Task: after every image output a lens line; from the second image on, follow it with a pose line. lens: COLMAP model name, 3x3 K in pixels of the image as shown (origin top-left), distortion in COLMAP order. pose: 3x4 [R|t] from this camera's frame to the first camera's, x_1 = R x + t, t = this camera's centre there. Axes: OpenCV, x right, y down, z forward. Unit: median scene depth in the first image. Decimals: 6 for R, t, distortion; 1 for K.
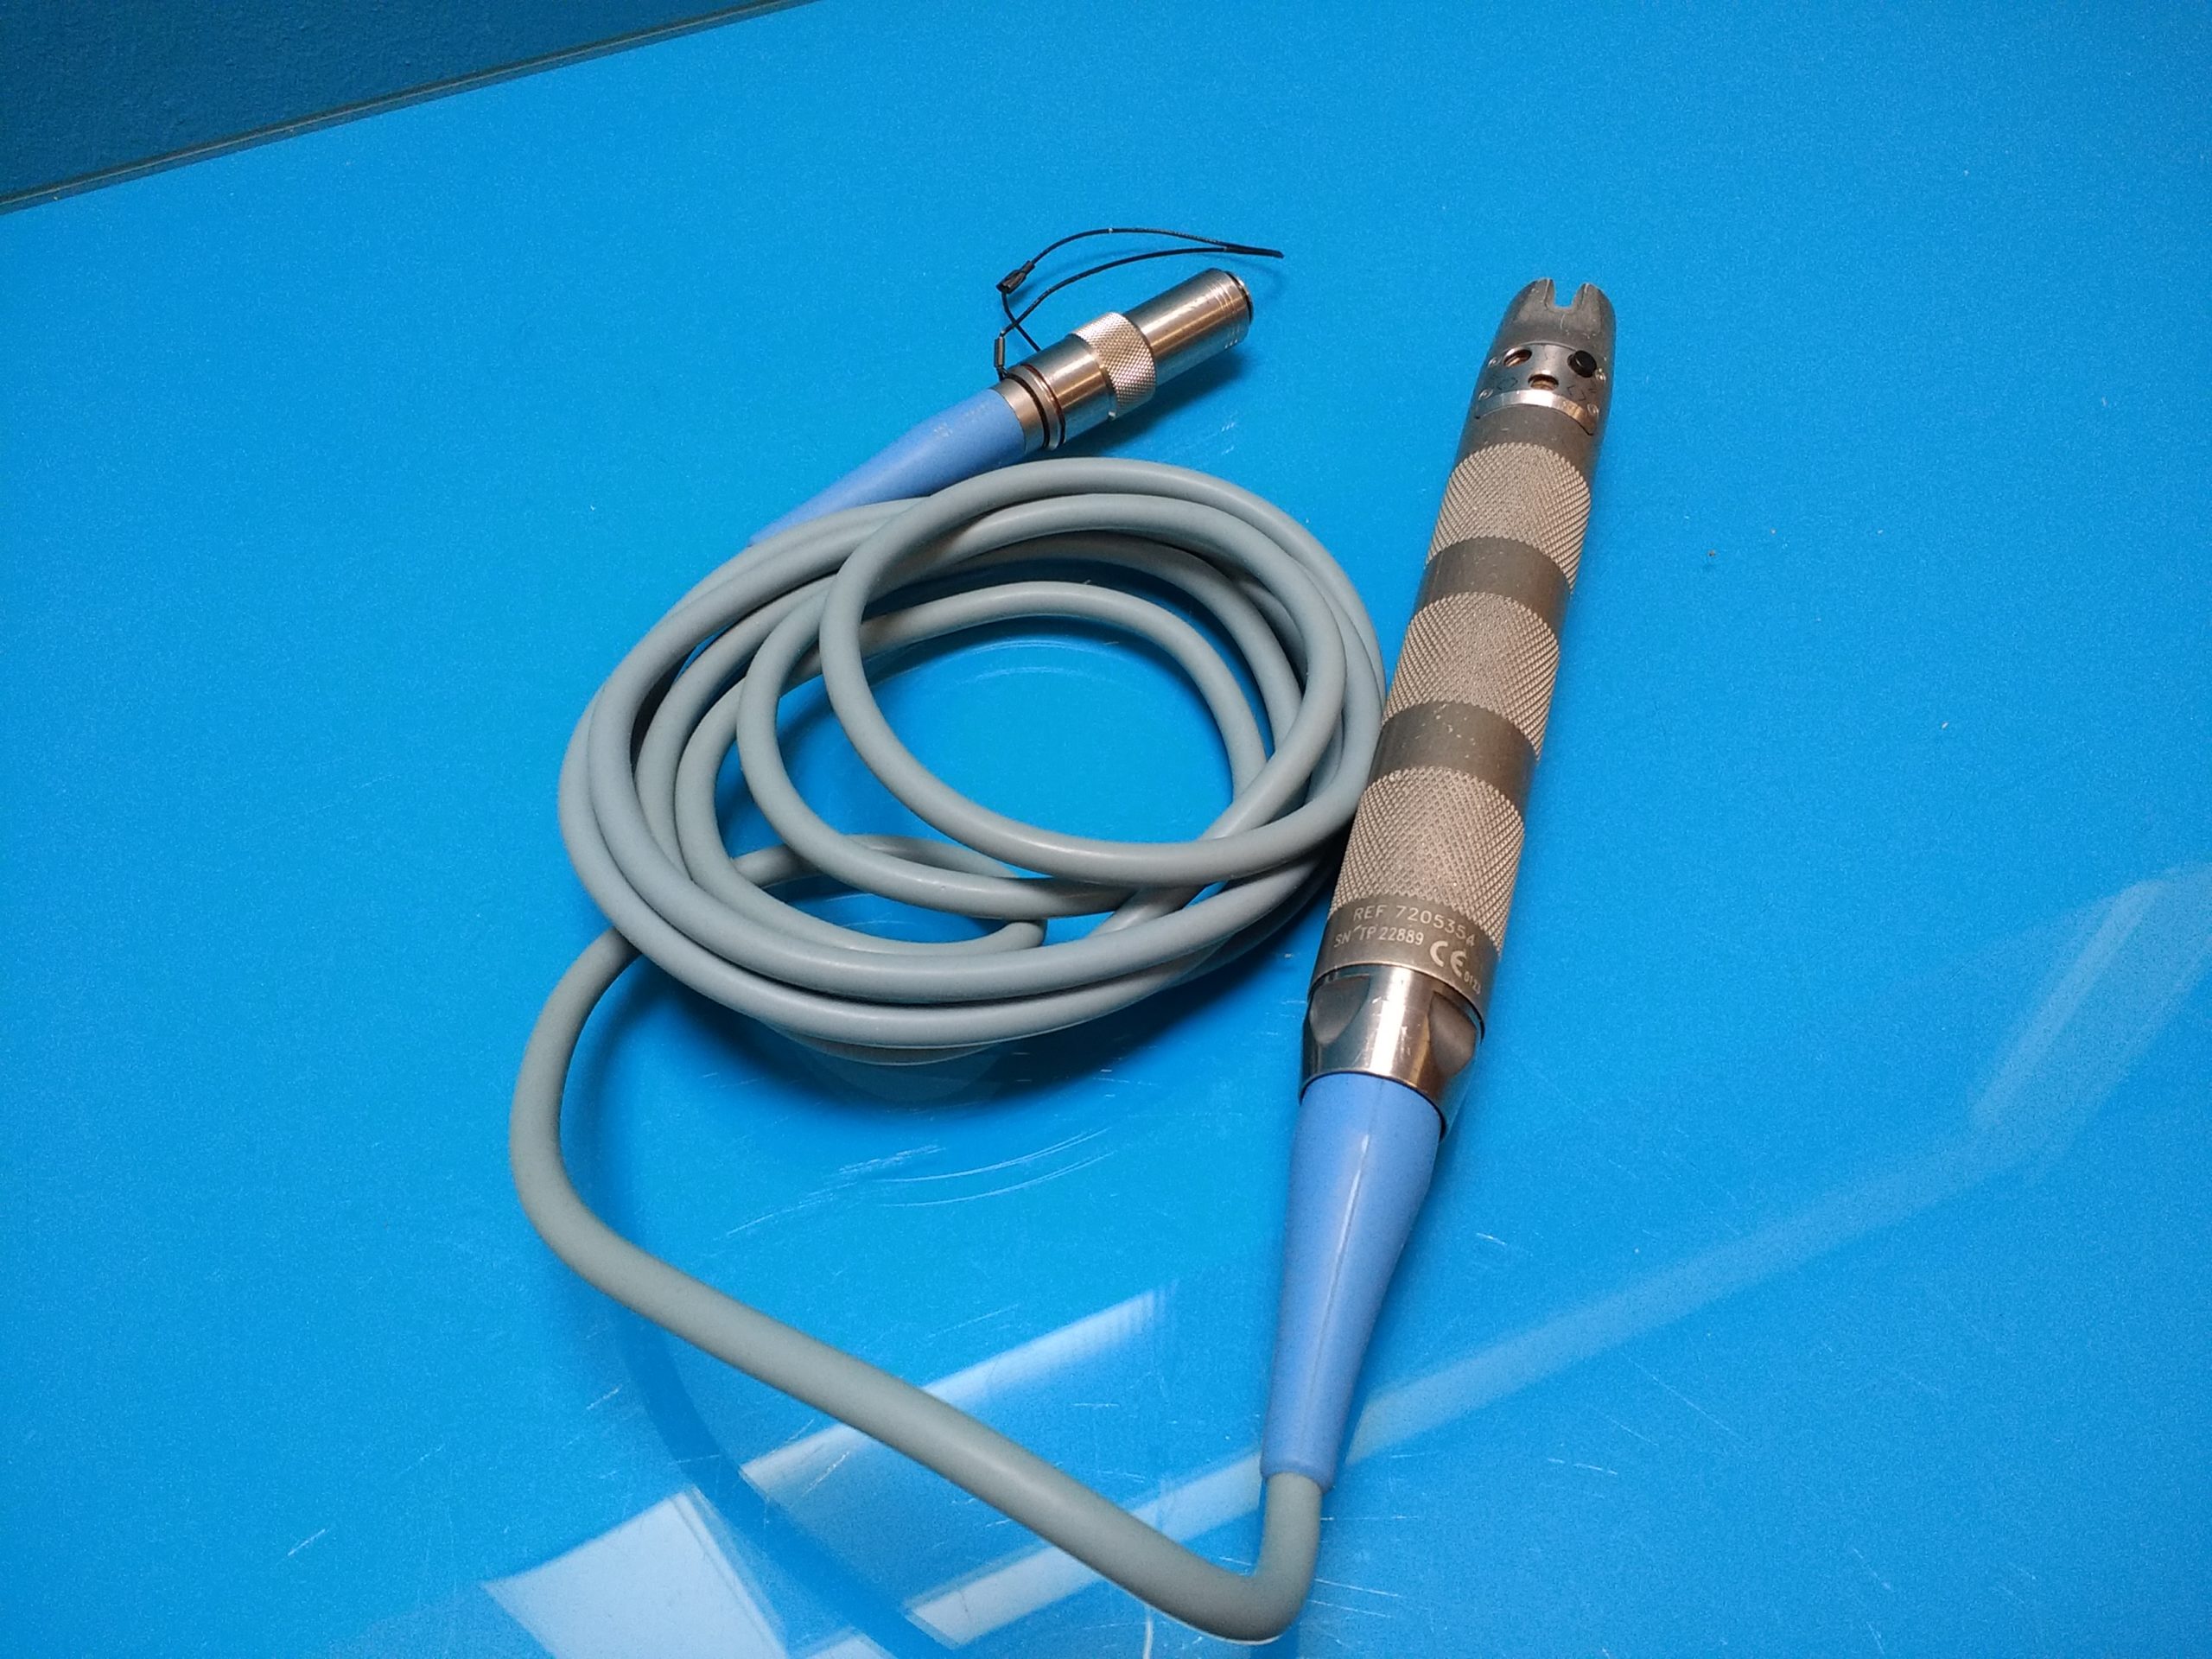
lens RADIAL K [[2283.1, 0, 1106.0], [0, 2283.1, 829.5], [0, 0, 1]] dist [-0.006833, -0.002832]
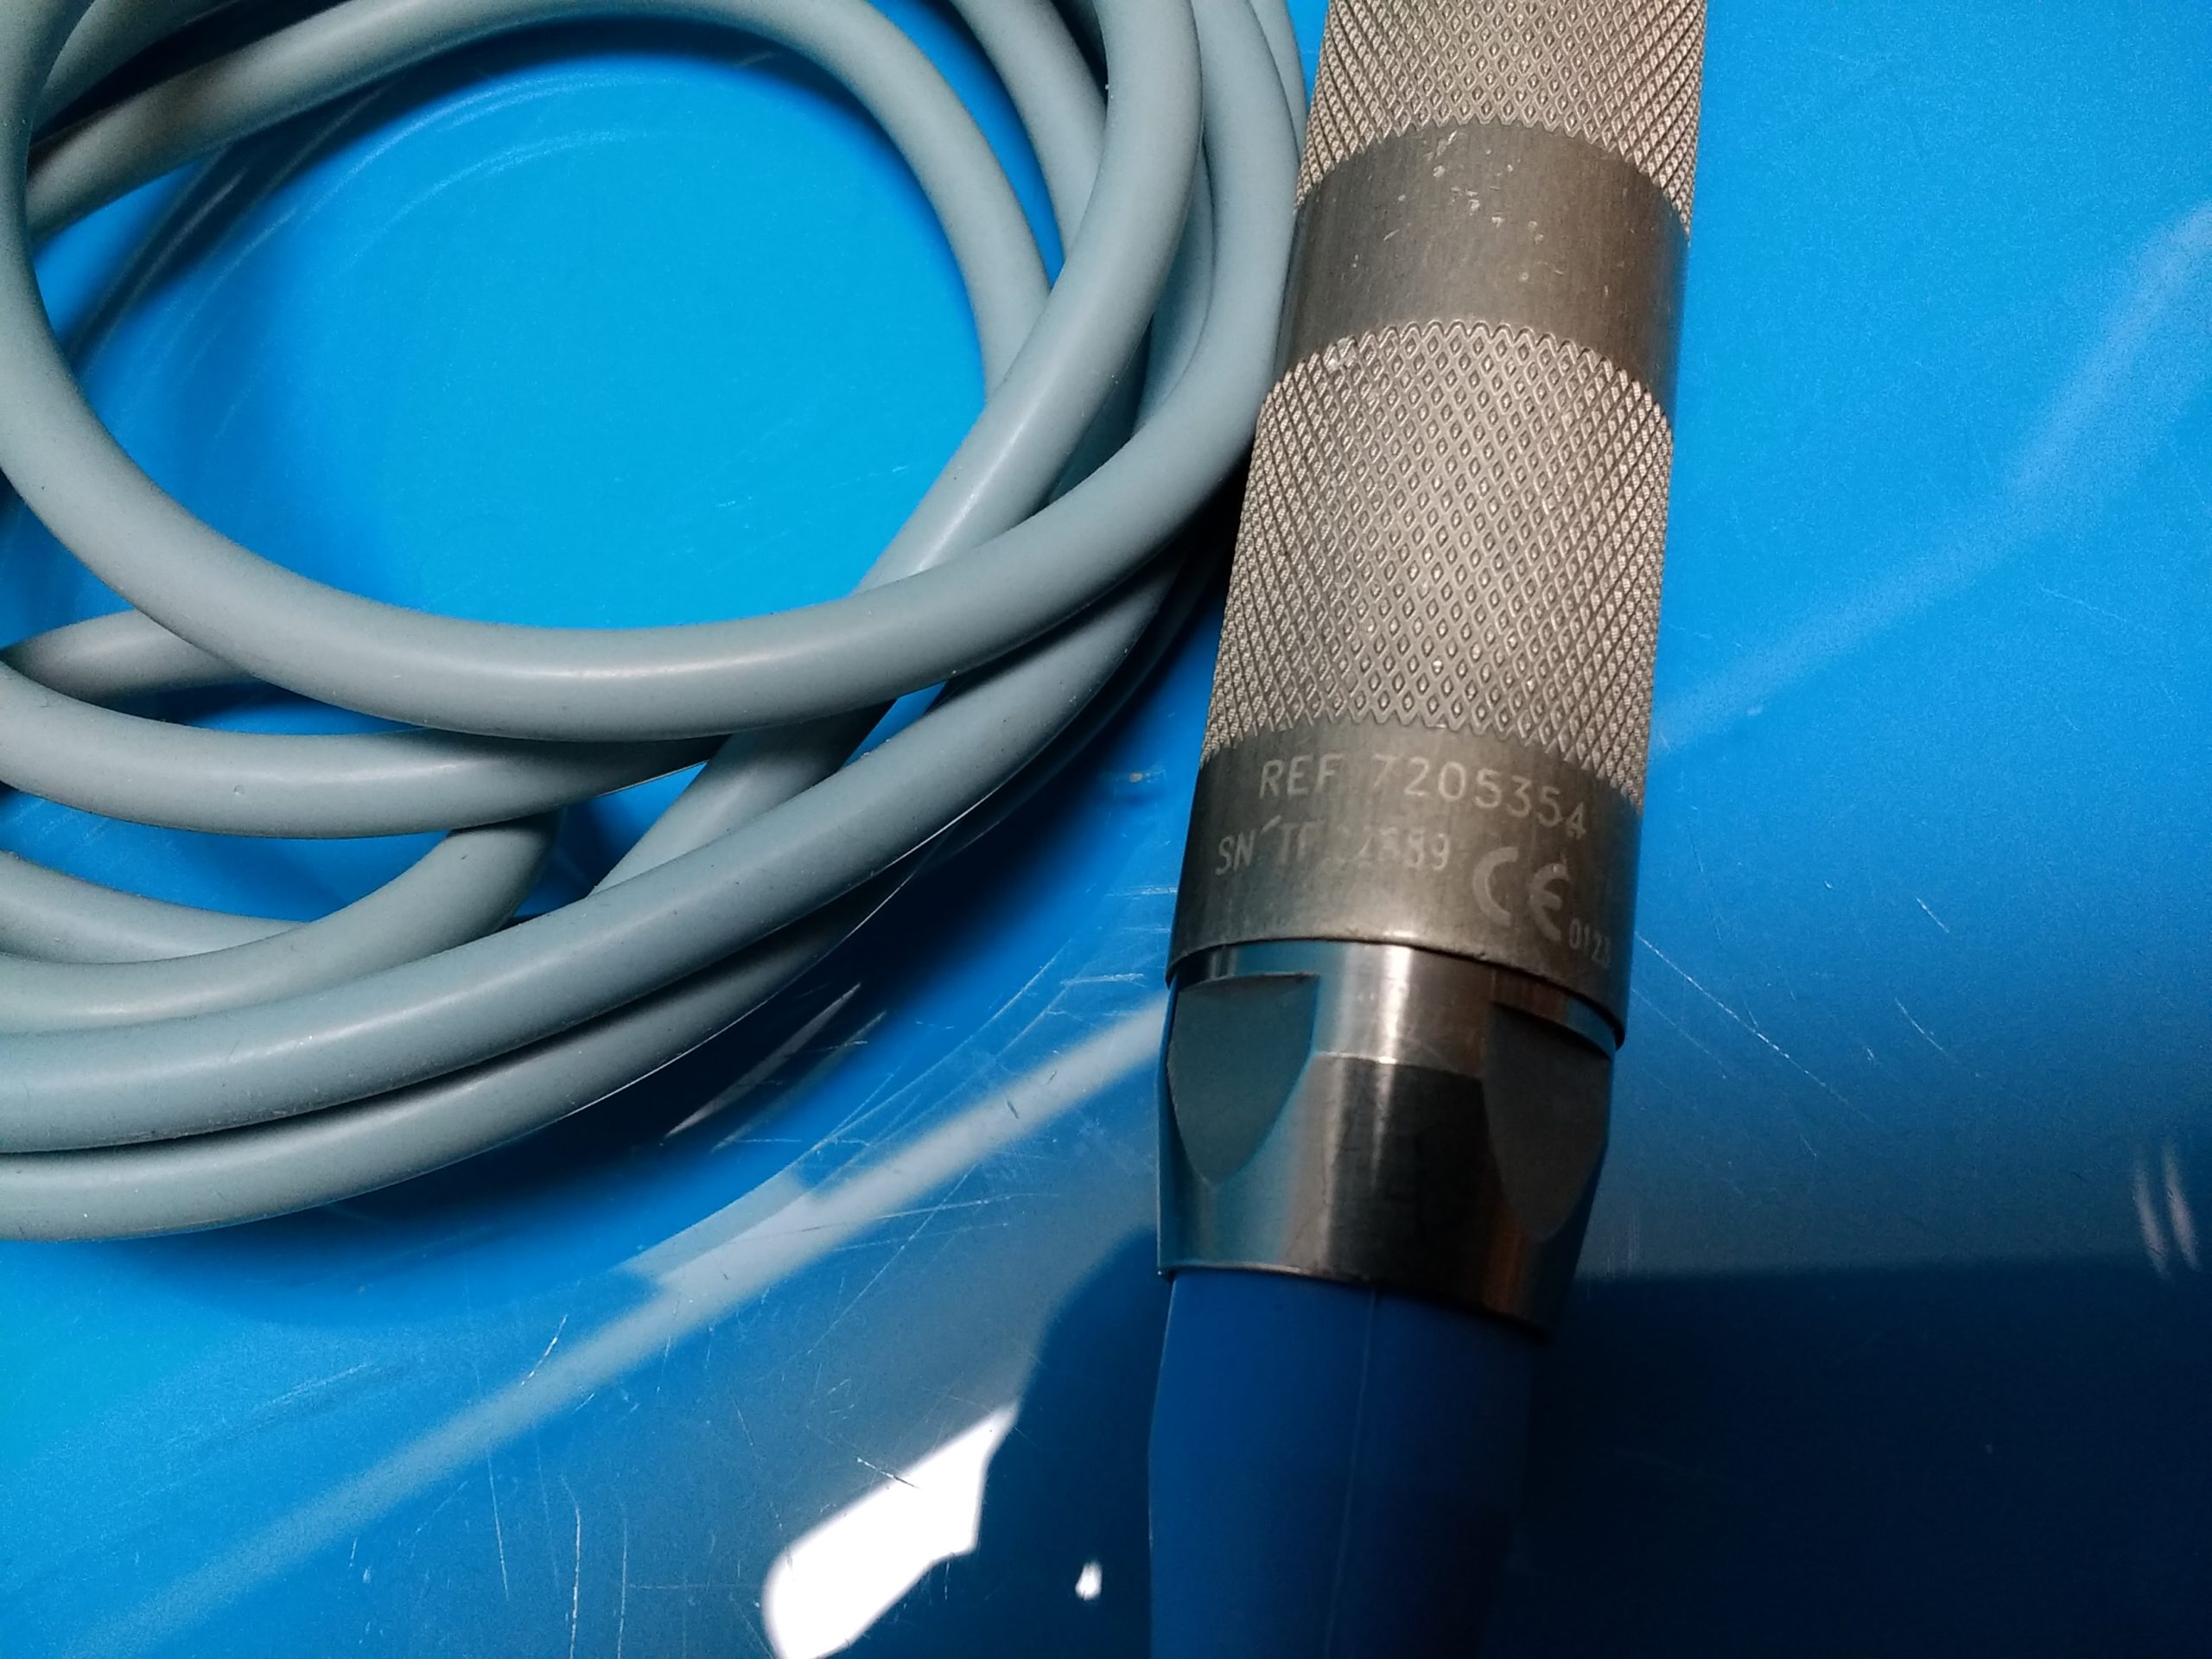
lens RADIAL K [[2283.1, 0, 1106.0], [0, 2283.1, 829.5], [0, 0, 1]] dist [-0.006833, -0.002832]
pose [[0.992563, -0.118973, -0.025787, 0.088269], [0.121256, 0.947448, 0.296039, -0.066085], [-0.010788, -0.296964, 0.954828, 0.612070]]
